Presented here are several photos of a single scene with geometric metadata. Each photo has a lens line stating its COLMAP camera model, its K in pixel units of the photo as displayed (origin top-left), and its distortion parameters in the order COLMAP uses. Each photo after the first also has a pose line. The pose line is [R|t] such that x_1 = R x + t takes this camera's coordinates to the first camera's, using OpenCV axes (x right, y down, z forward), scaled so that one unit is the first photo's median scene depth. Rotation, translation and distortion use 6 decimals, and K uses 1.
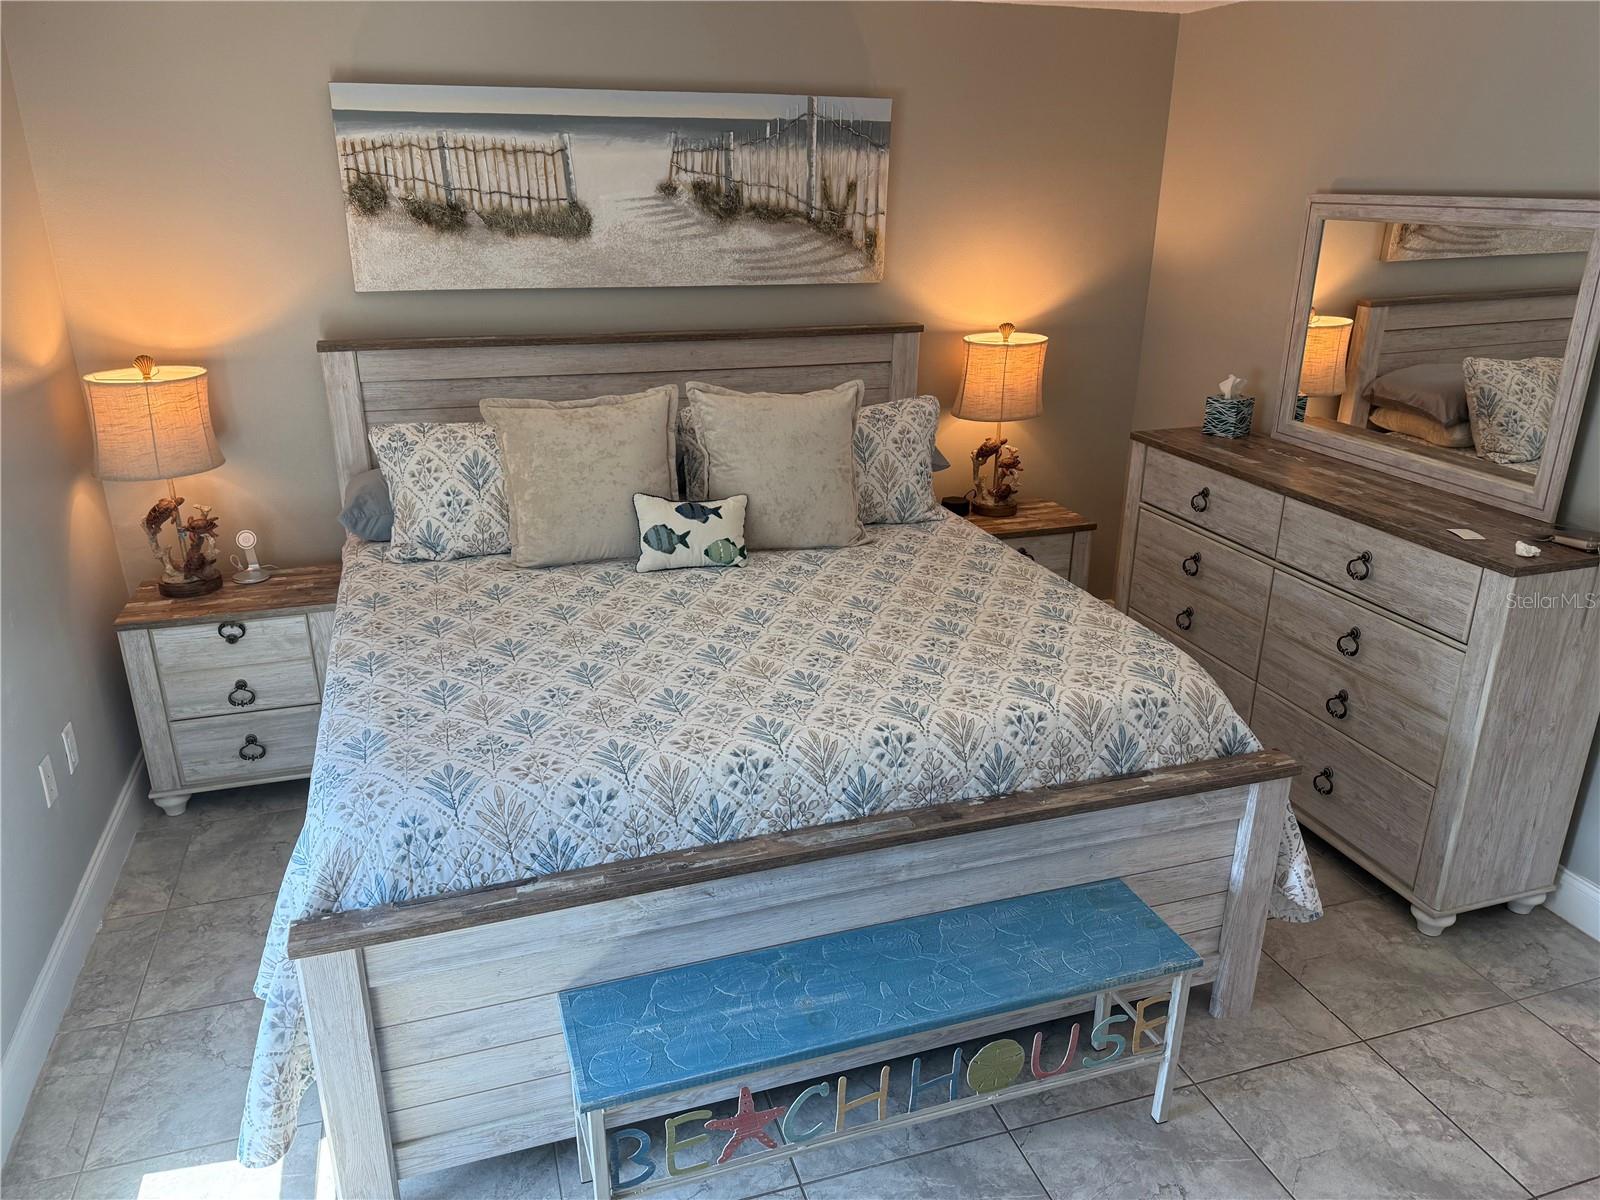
lens RADIAL K [[1119.6, 0, 797.2], [0, 1119.6, 614.6], [0, 0, 1]] dist [0.050595, -0.075151]
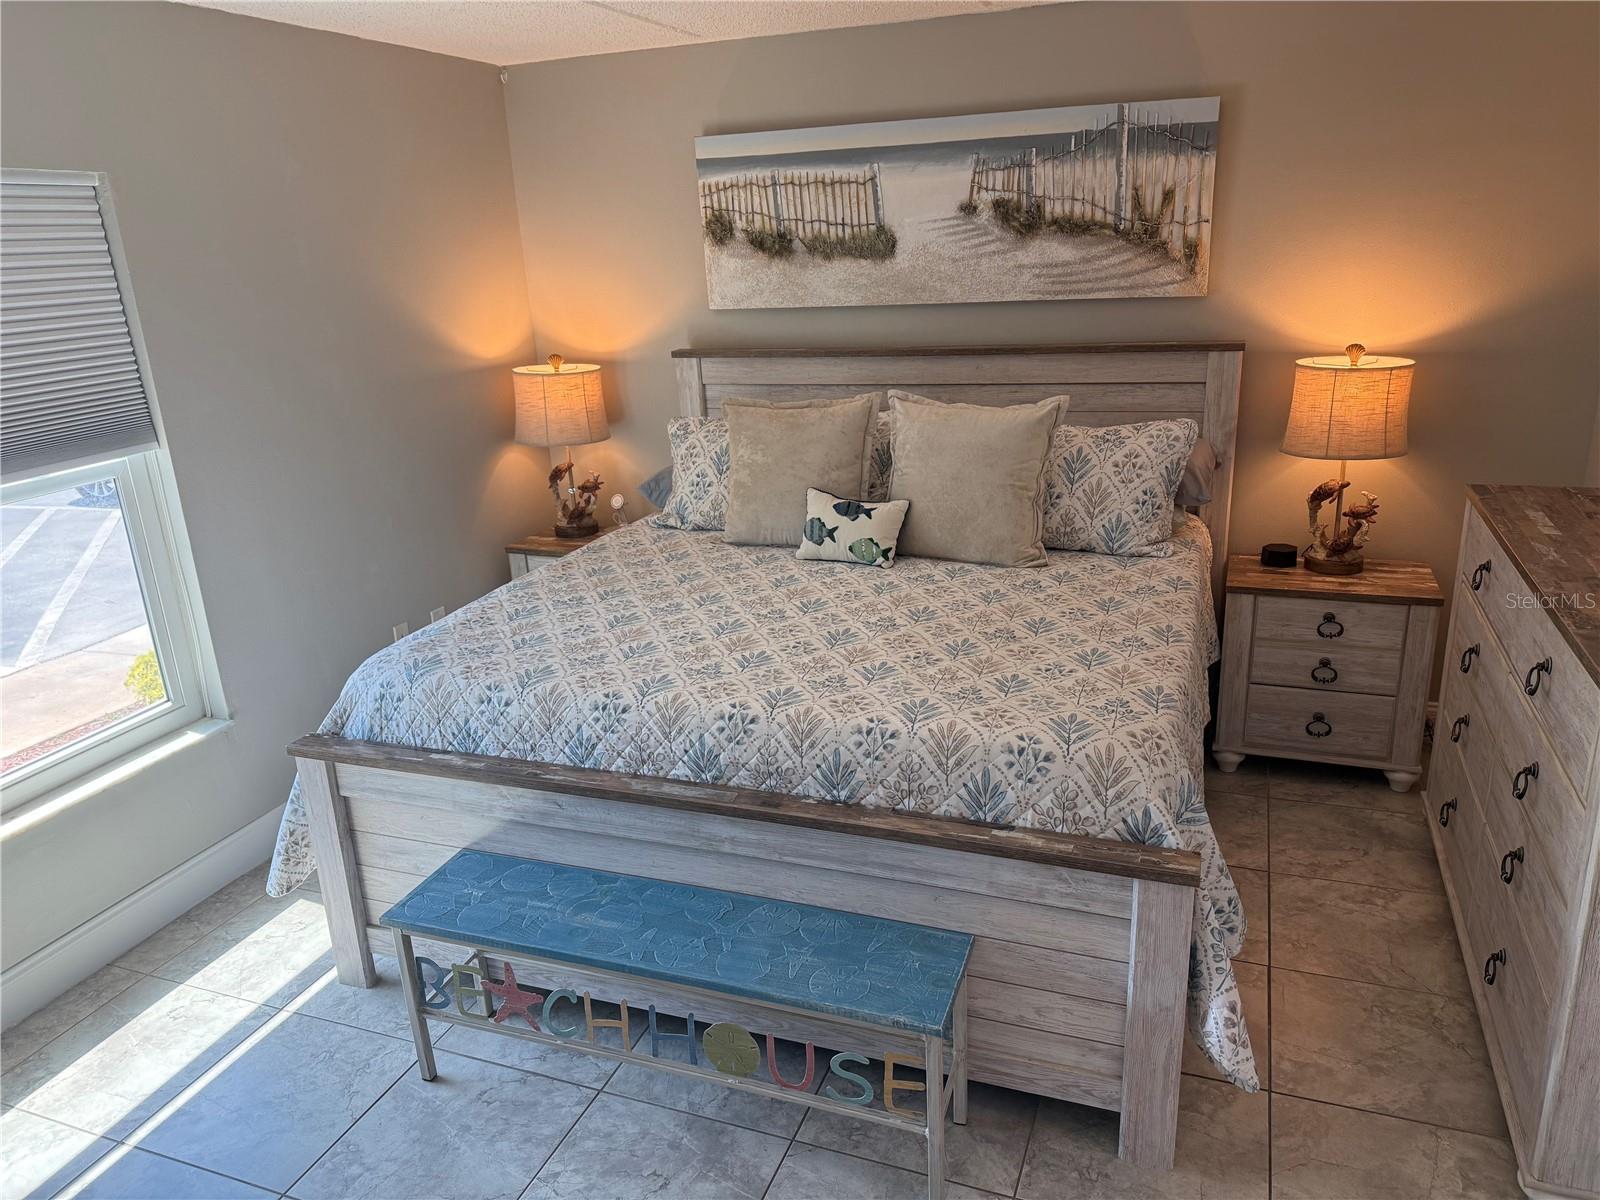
lens RADIAL K [[1119.6, 0, 785.1], [0, 1119.6, 608.7], [0, 0, 1]] dist [0.050595, -0.075151]
pose [[0.780149, 0.158643, -0.605145, 0.512665], [-0.178116, 0.983604, 0.028233, -0.018287], [0.599702, 0.085760, 0.795615, 0.125959]]
